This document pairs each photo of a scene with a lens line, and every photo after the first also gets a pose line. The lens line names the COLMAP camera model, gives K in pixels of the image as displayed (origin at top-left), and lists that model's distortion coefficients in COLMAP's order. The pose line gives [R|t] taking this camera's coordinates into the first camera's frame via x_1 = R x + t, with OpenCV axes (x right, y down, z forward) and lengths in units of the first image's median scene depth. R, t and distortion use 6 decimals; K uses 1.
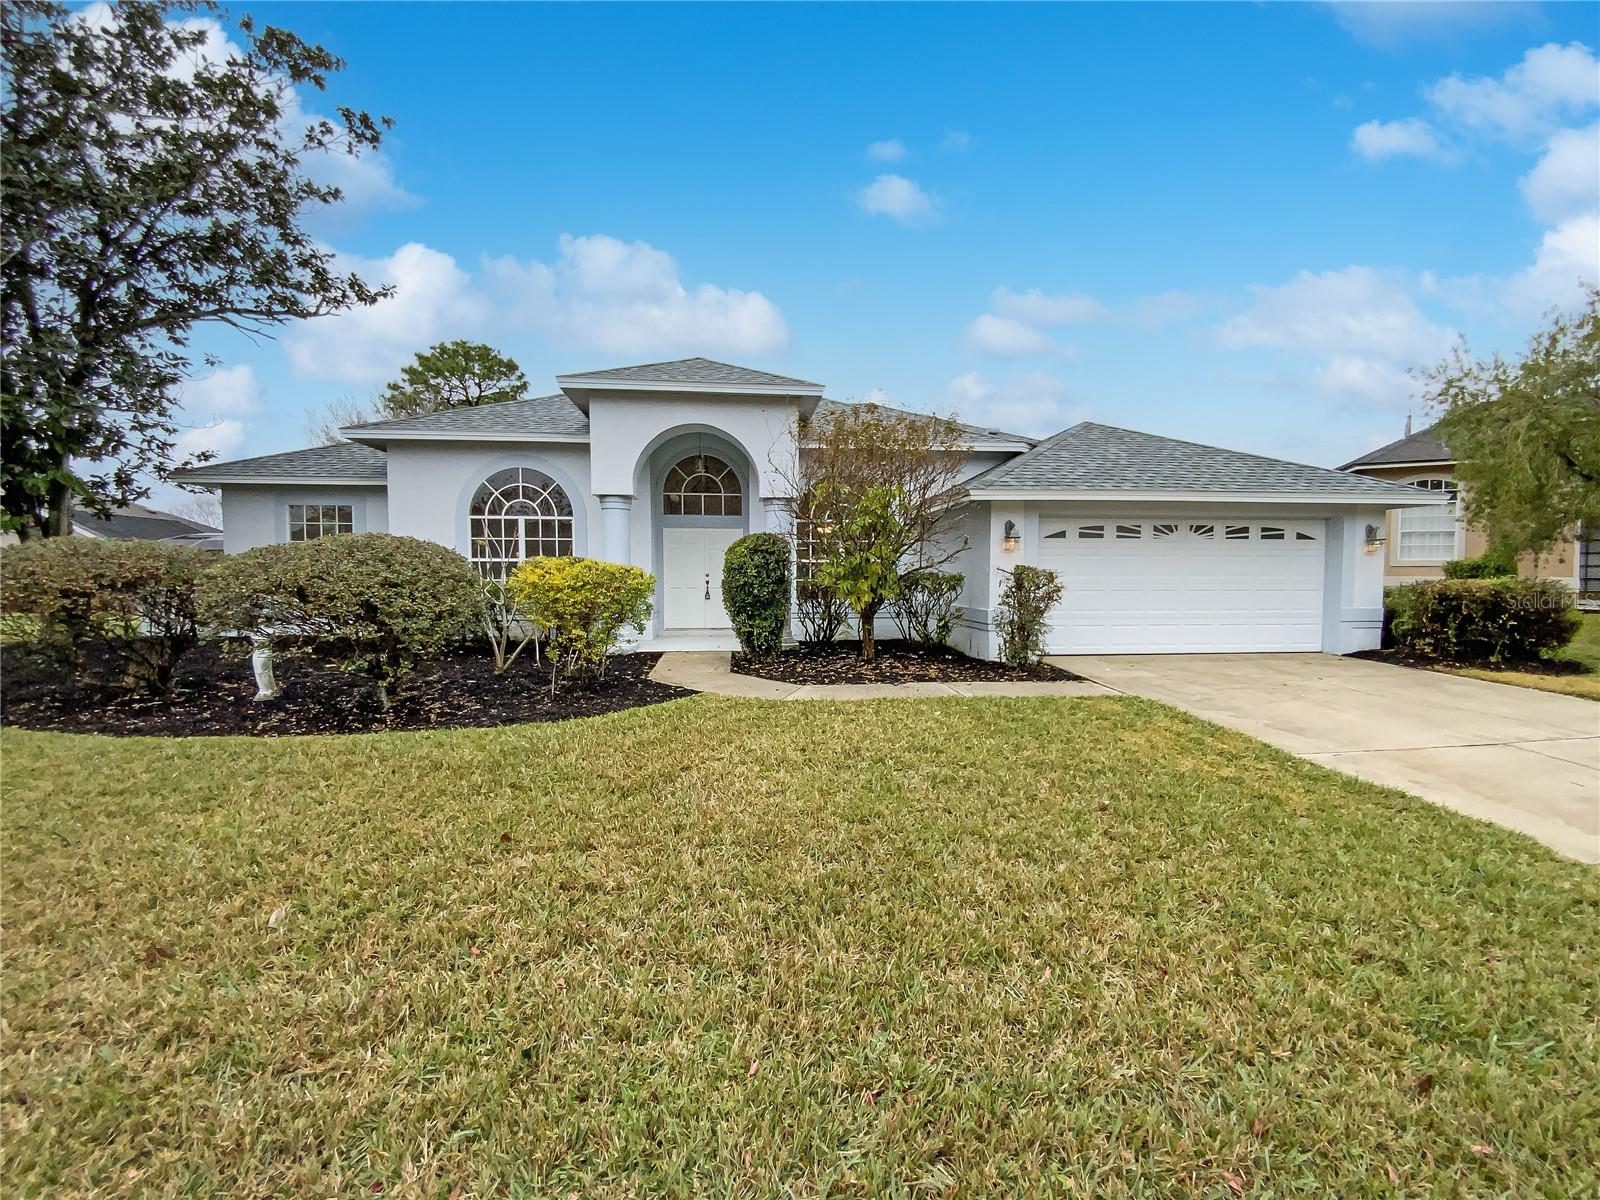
lens RADIAL K [[650.7, 0, 808.4], [0, 650.7, 602.9], [0, 0, 1]] dist [-0.005989, 0.000024]
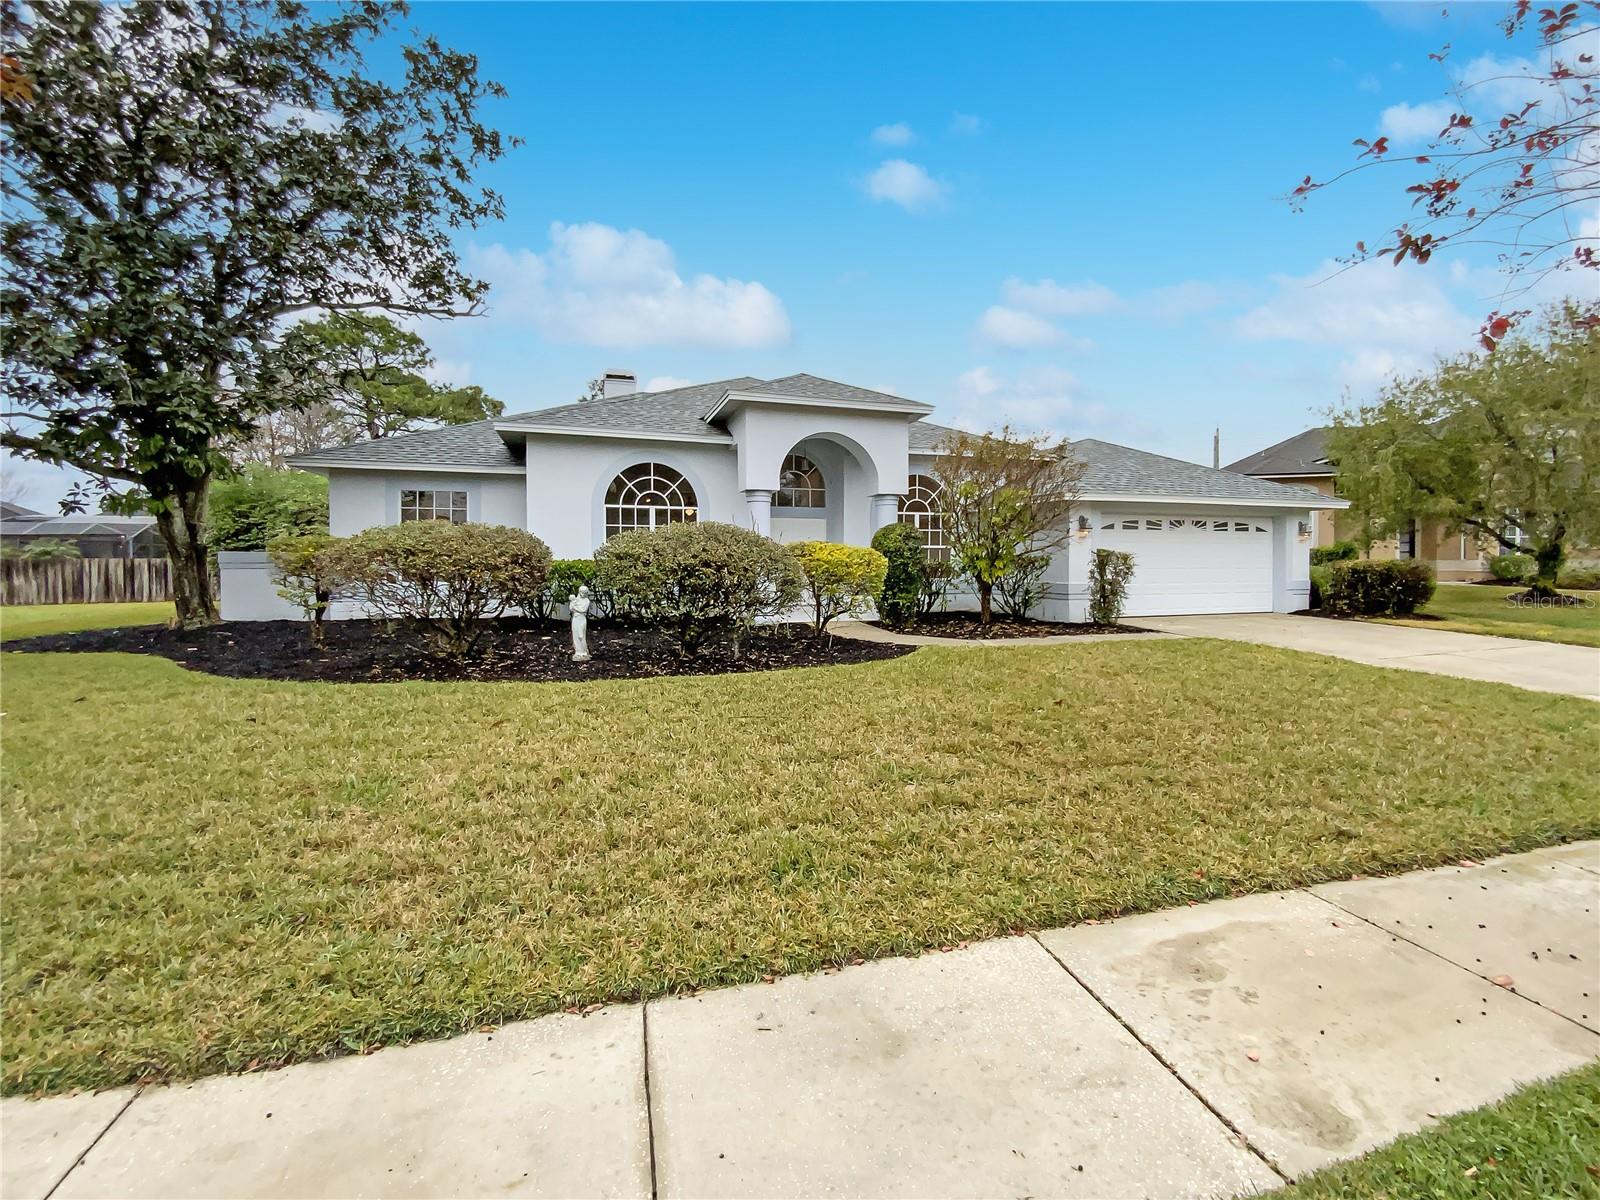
lens RADIAL K [[650.7, 0, 802.3], [0, 650.7, 595.7], [0, 0, 1]] dist [-0.005989, 0.000024]
pose [[0.980737, -0.012410, 0.194939, -0.458176], [0.010769, 0.999897, 0.009477, 0.015642], [-0.195037, -0.007195, 0.980770, -0.171976]]
